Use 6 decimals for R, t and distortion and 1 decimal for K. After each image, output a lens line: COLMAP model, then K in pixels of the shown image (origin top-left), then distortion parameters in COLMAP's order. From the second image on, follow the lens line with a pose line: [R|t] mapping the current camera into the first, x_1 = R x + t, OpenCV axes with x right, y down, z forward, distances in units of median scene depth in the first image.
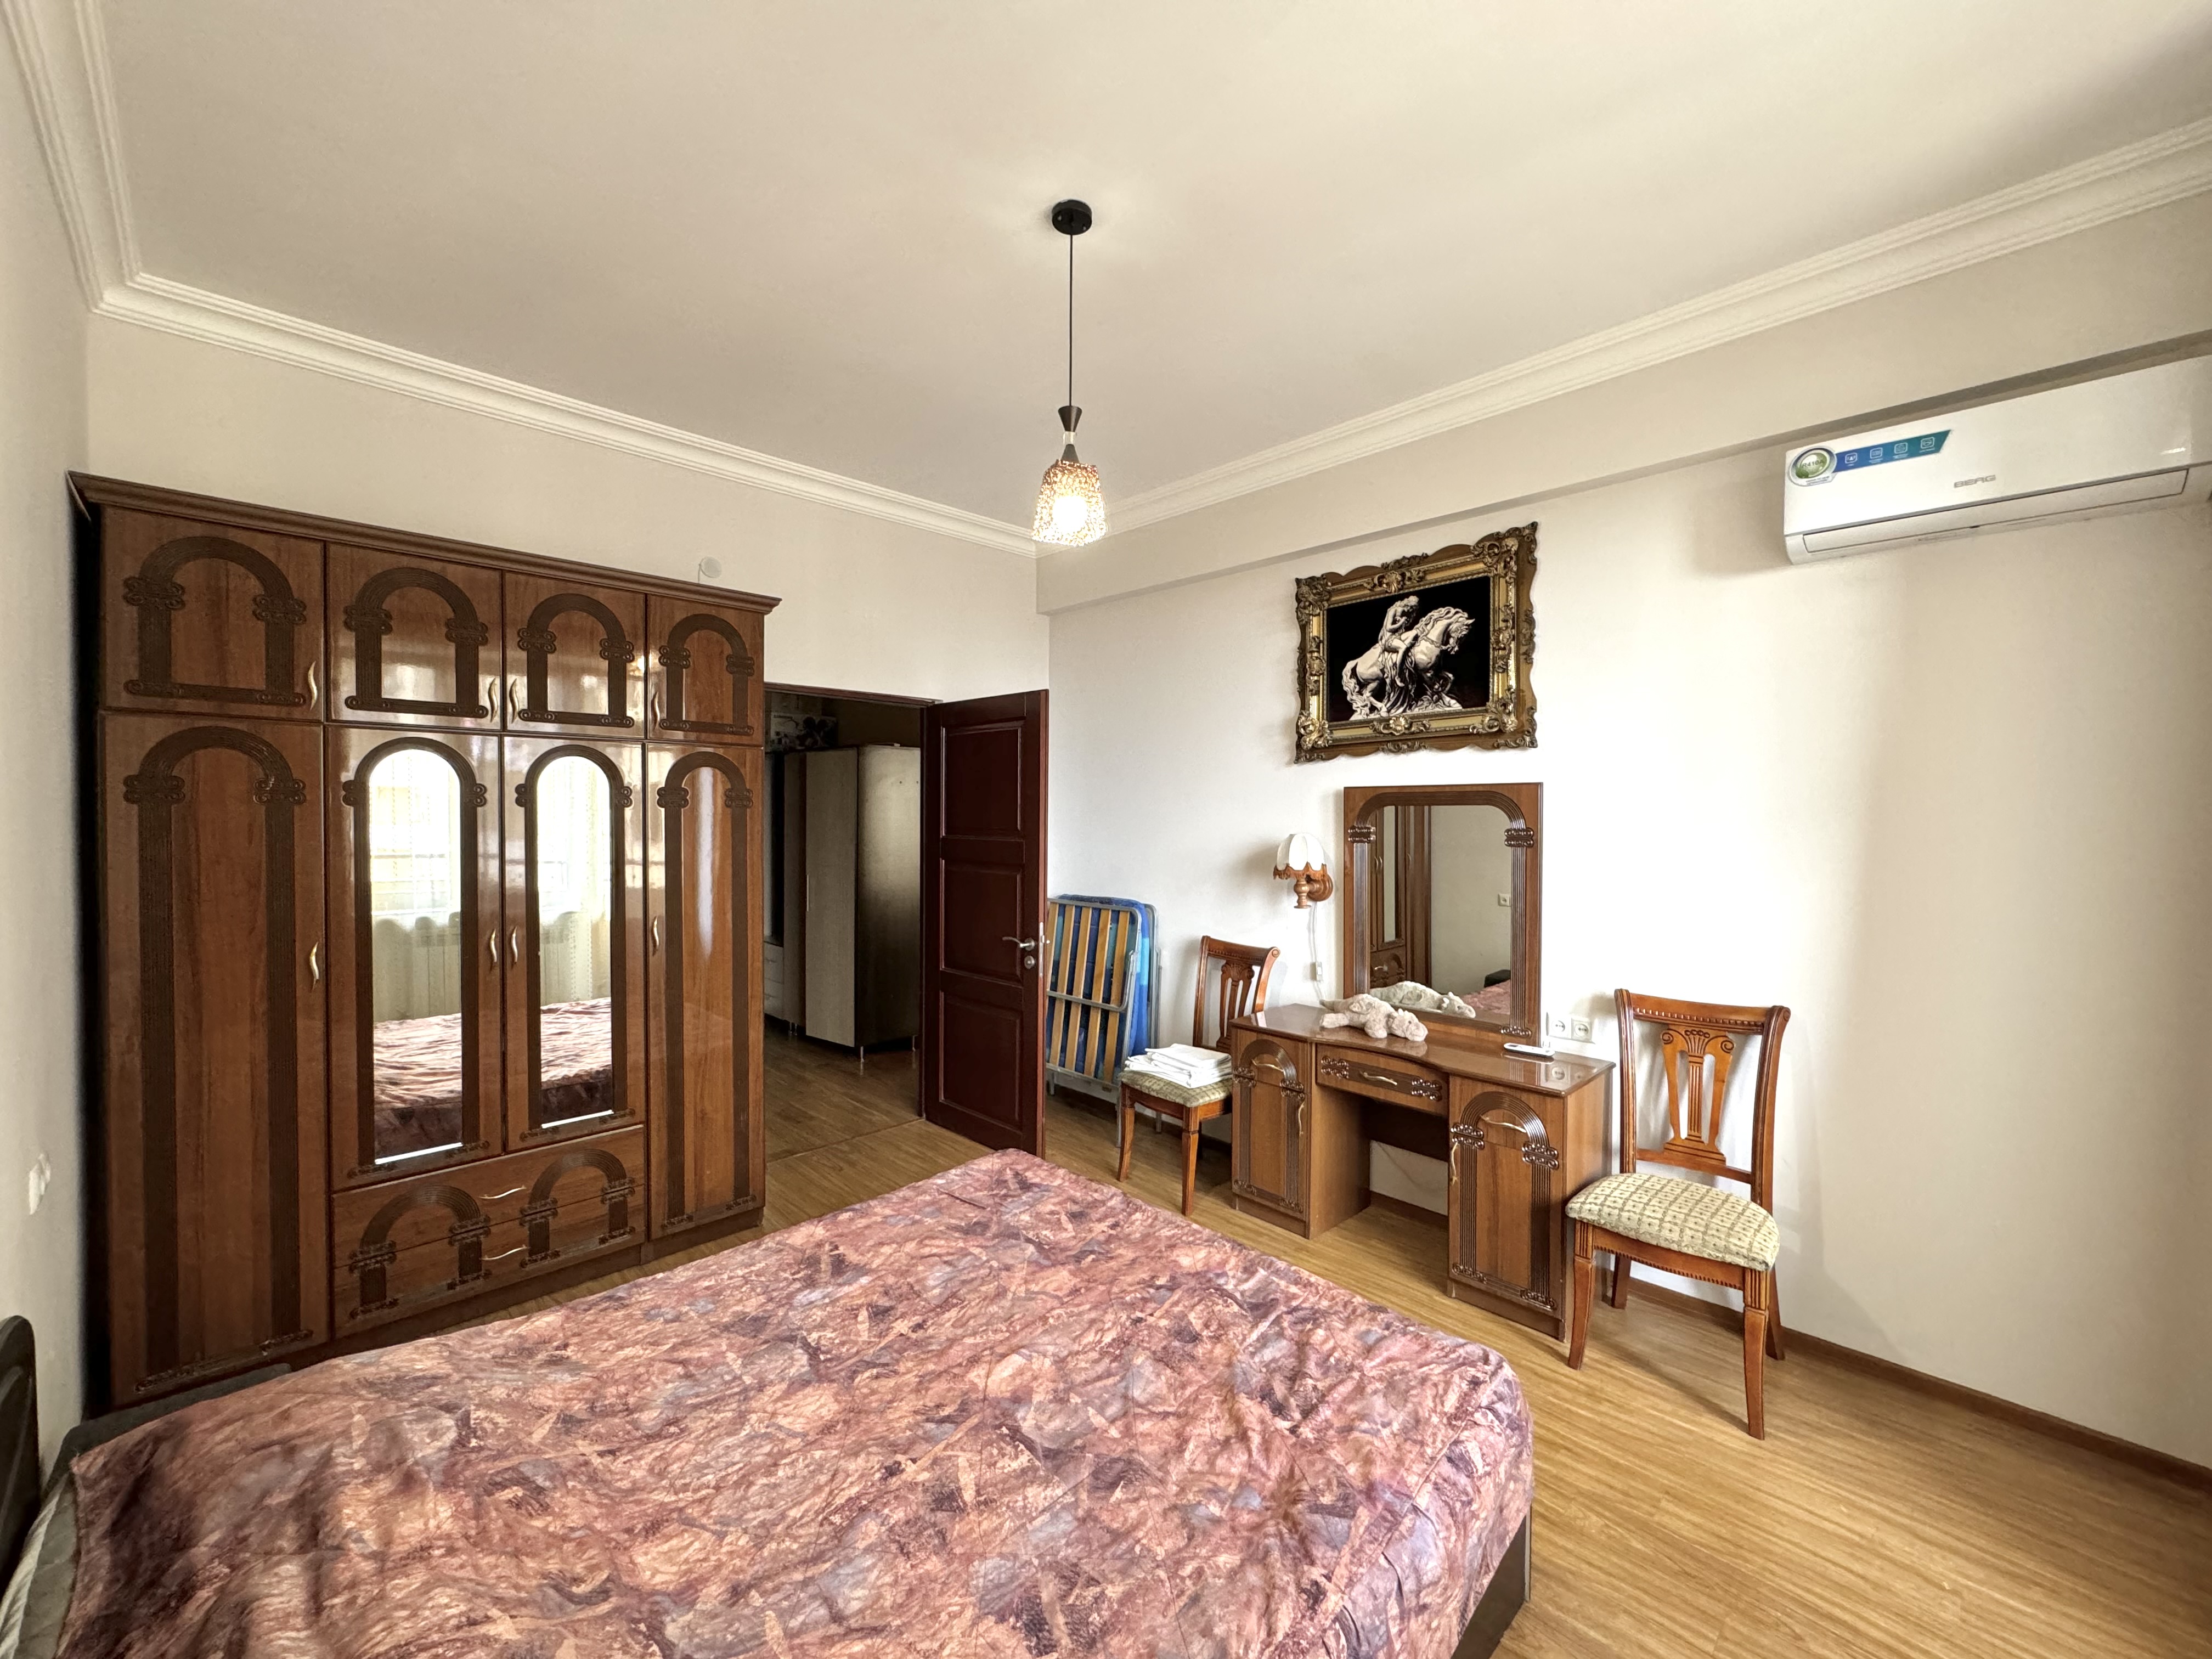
lens RADIAL K [[884.4, 0, 1106.0], [0, 884.4, 829.5], [0, 0, 1]] dist [-0.001303, -0.000043]
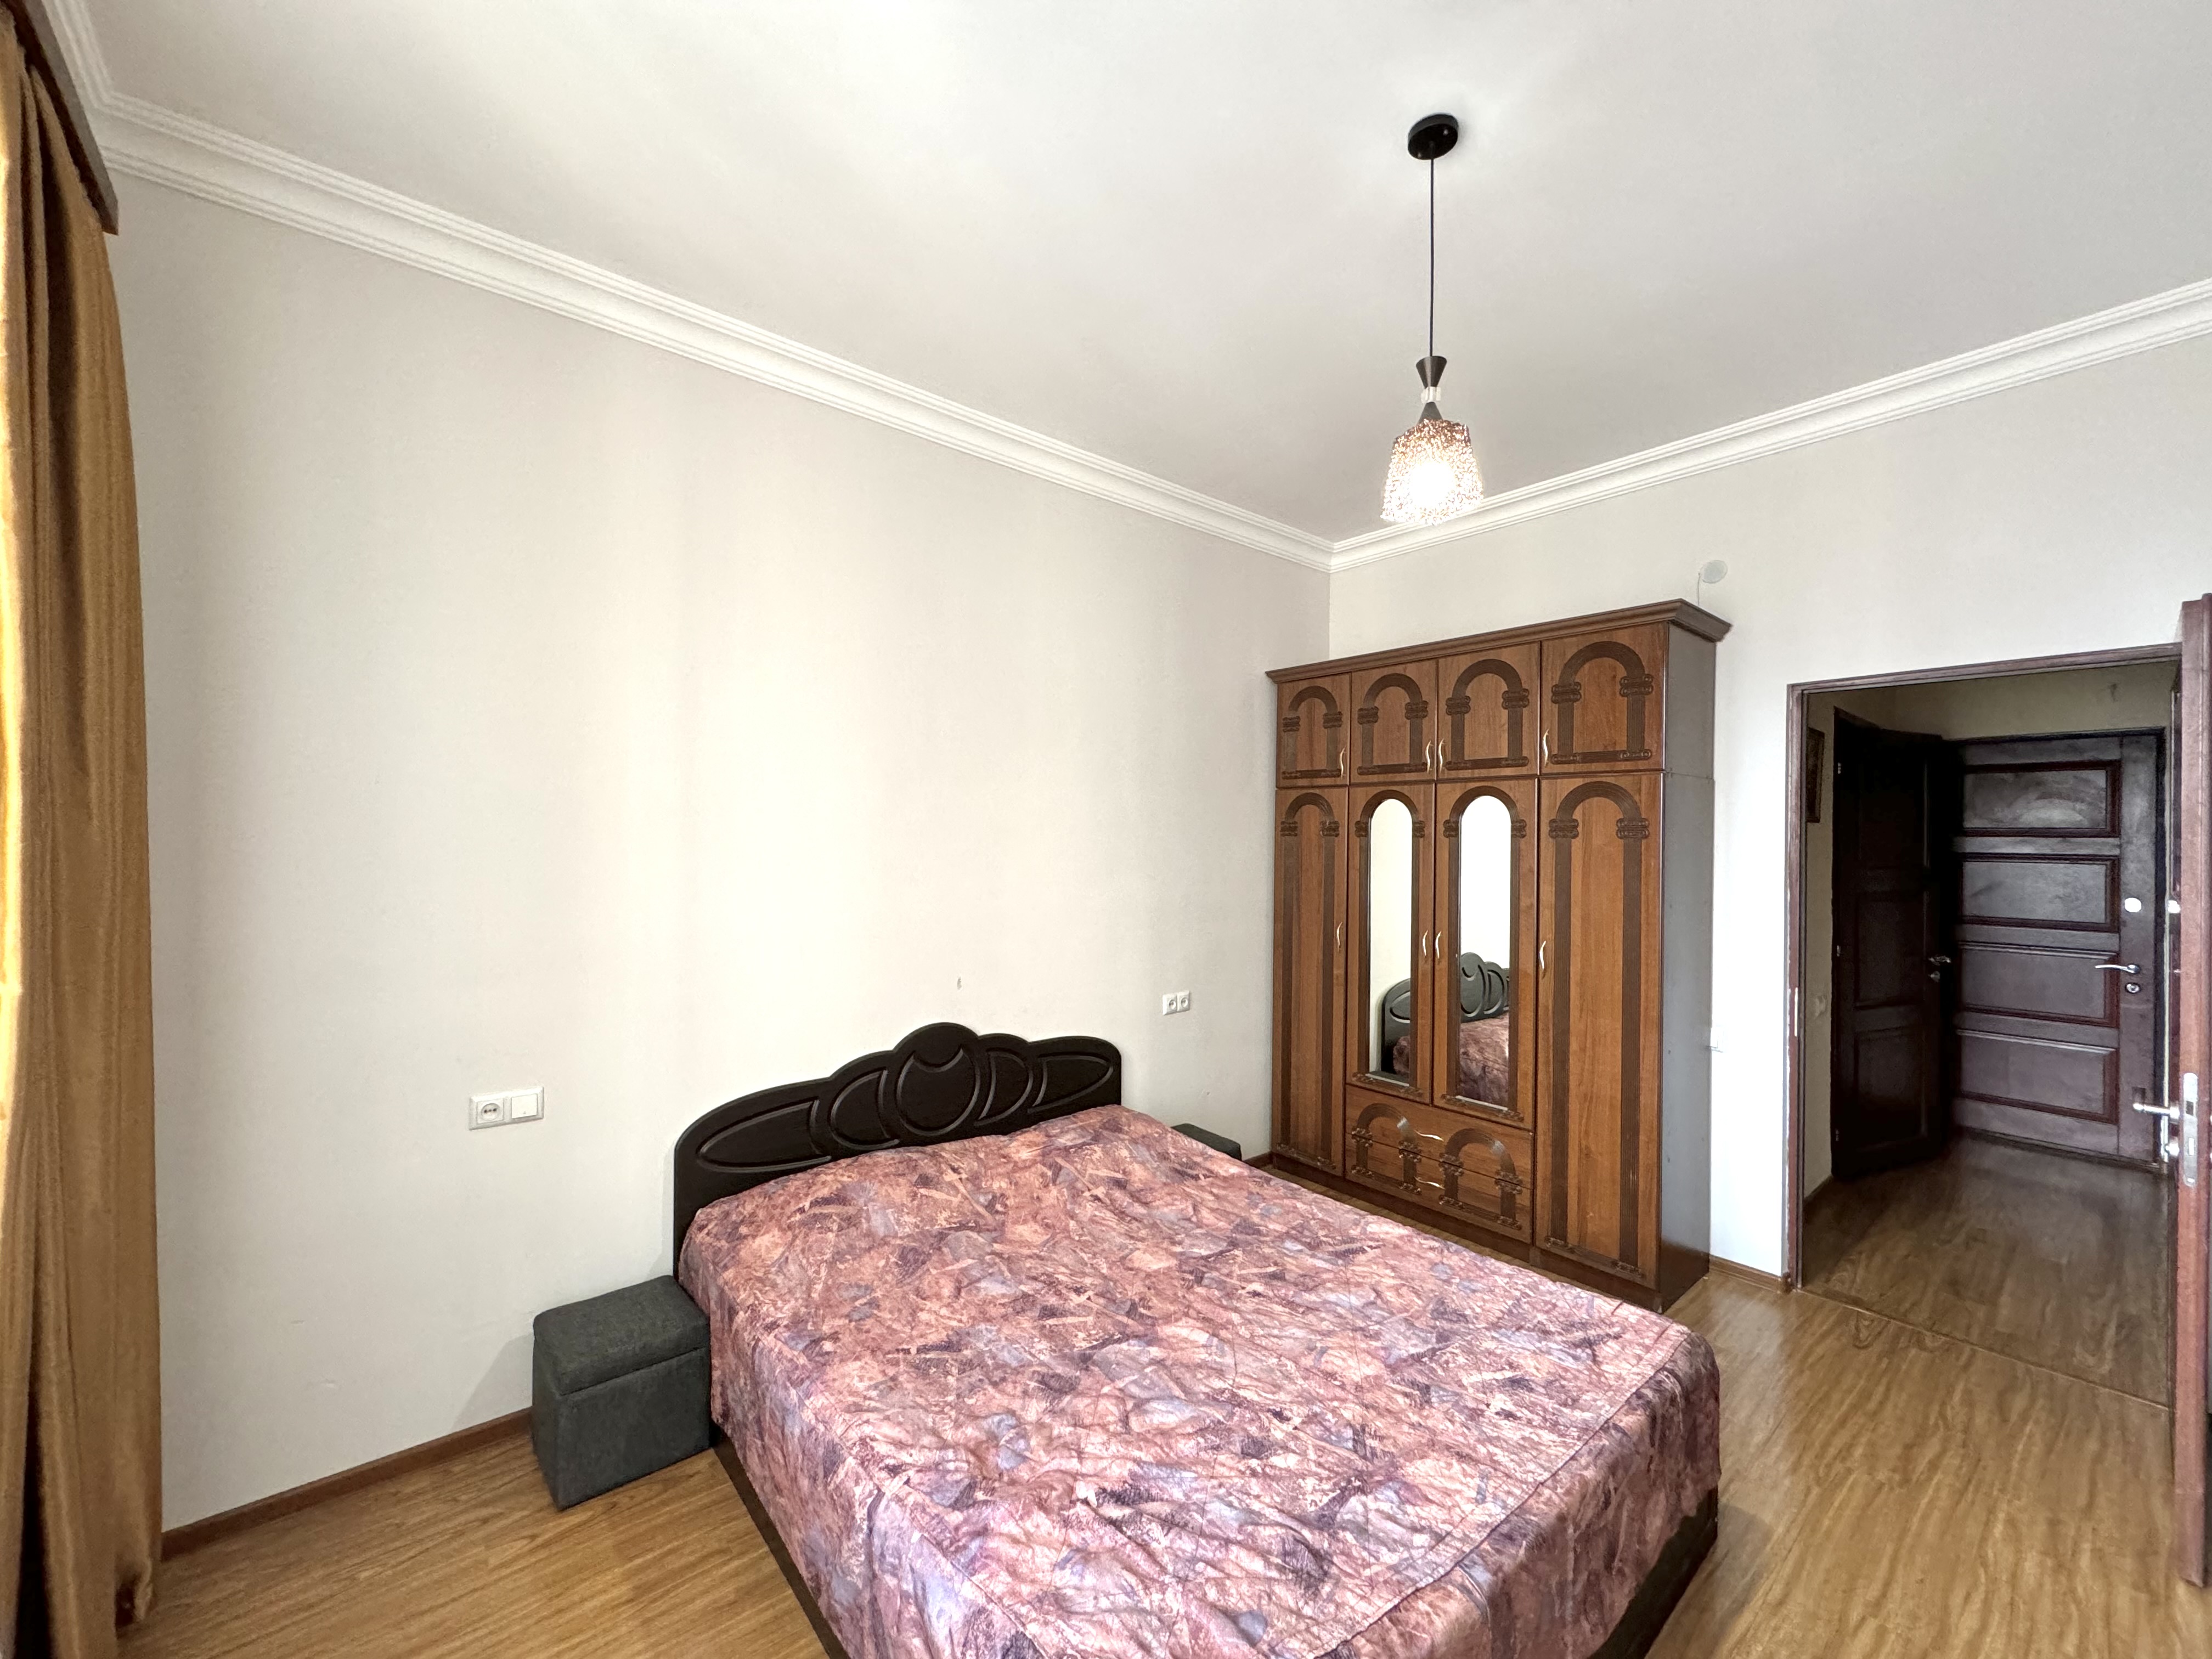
lens RADIAL K [[884.4, 0, 1106.0], [0, 884.4, 829.5], [0, 0, 1]] dist [-0.001303, -0.000043]
pose [[-0.084426, -0.014173, -0.996329, 0.693635], [-0.030913, 0.999455, -0.011598, -0.007996], [0.995950, 0.029821, -0.084818, 0.657482]]
